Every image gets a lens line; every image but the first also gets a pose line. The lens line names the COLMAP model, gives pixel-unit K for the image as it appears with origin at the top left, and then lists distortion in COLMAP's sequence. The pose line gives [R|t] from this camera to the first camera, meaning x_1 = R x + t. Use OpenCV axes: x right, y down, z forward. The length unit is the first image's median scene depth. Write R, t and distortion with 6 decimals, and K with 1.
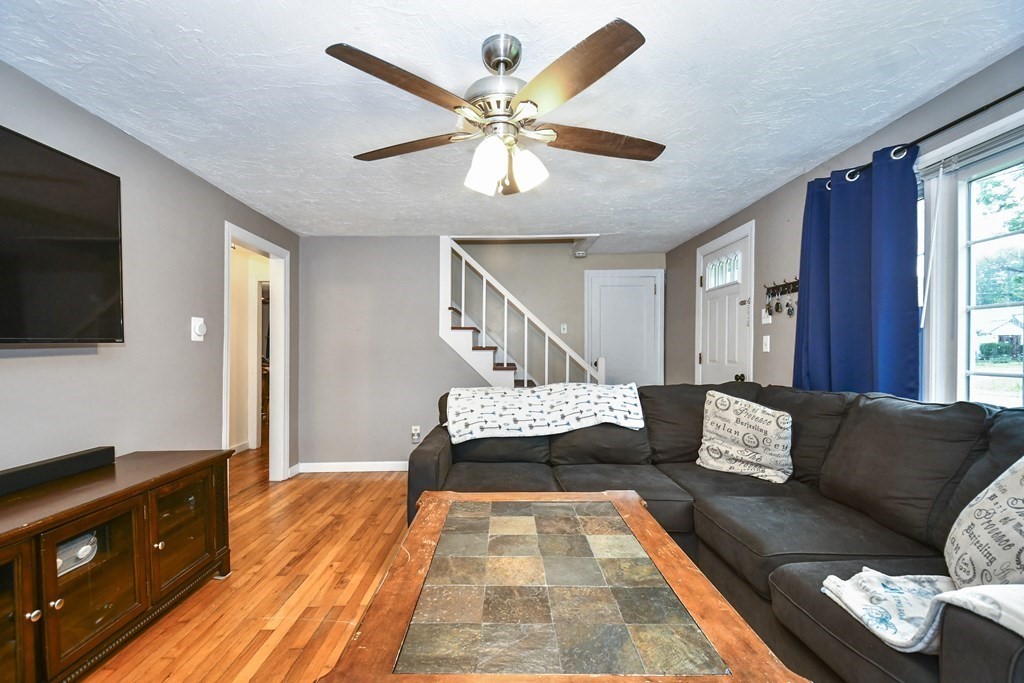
lens RADIAL K [[447.8, 0, 502.2], [0, 447.8, 350.5], [0, 0, 1]] dist [0.036086, -0.026560]
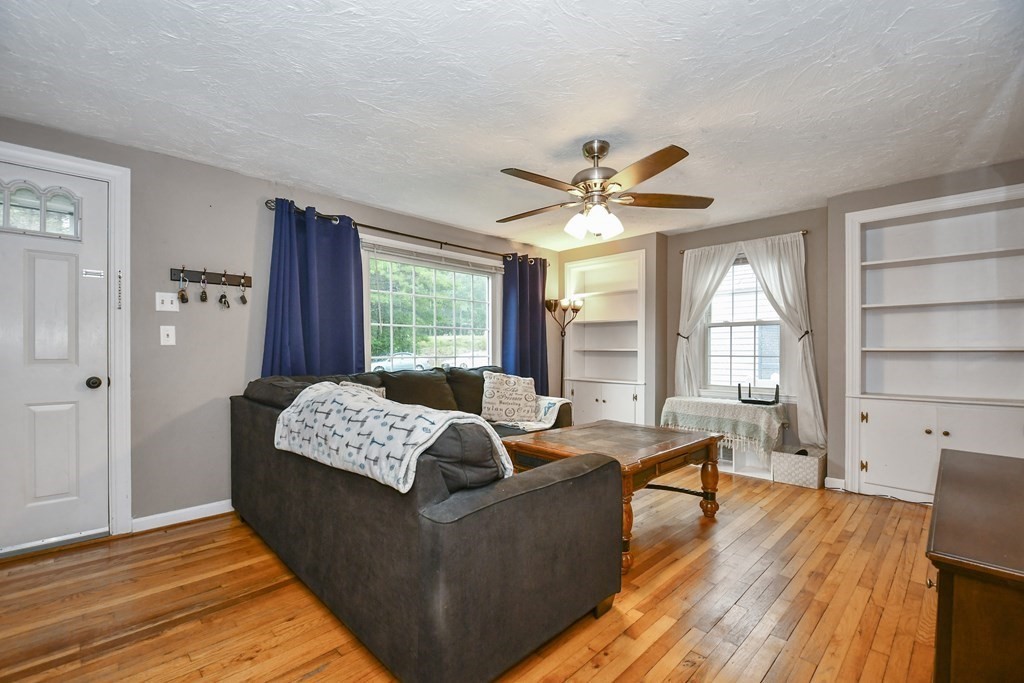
lens RADIAL K [[447.8, 0, 502.2], [0, 447.8, 350.5], [0, 0, 1]] dist [0.036086, -0.026560]
pose [[-0.704509, 0.000175, 0.709695, -0.555061], [-0.001066, 0.999999, -0.001305, 0.016737], [-0.709695, -0.001676, -0.704508, 1.463303]]
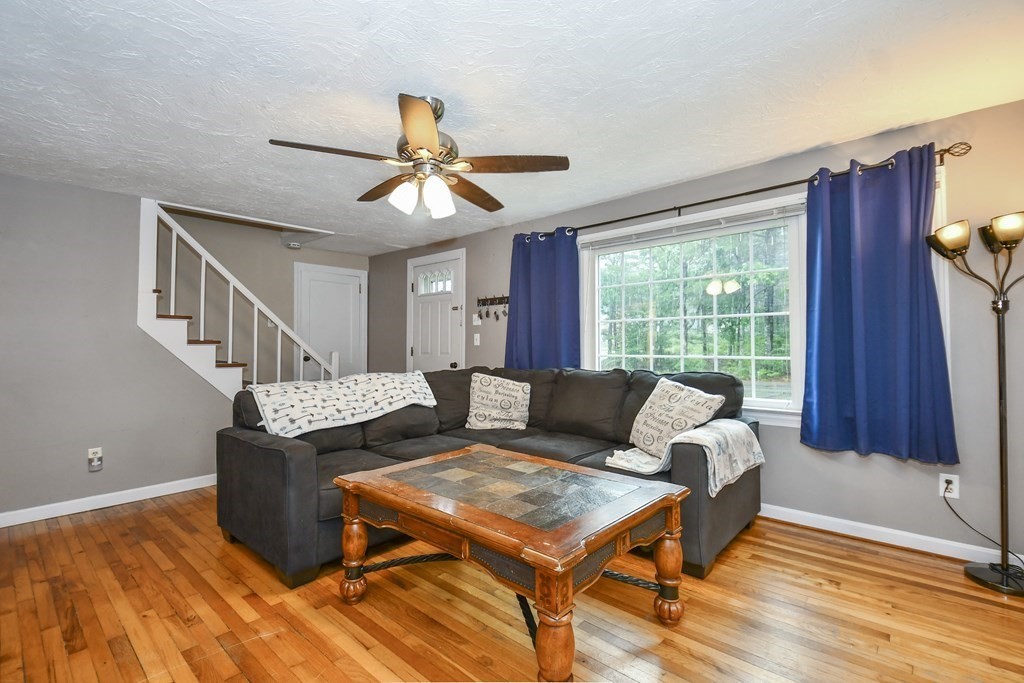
lens RADIAL K [[461.4, 0, 509.1], [0, 461.4, 342.0], [0, 0, 1]] dist [0.002849, -0.000465]
pose [[0.663024, 0.004855, 0.748582, -0.516033], [0.002581, 0.999958, -0.008772, 0.006870], [-0.748593, 0.007748, 0.662984, -0.010791]]
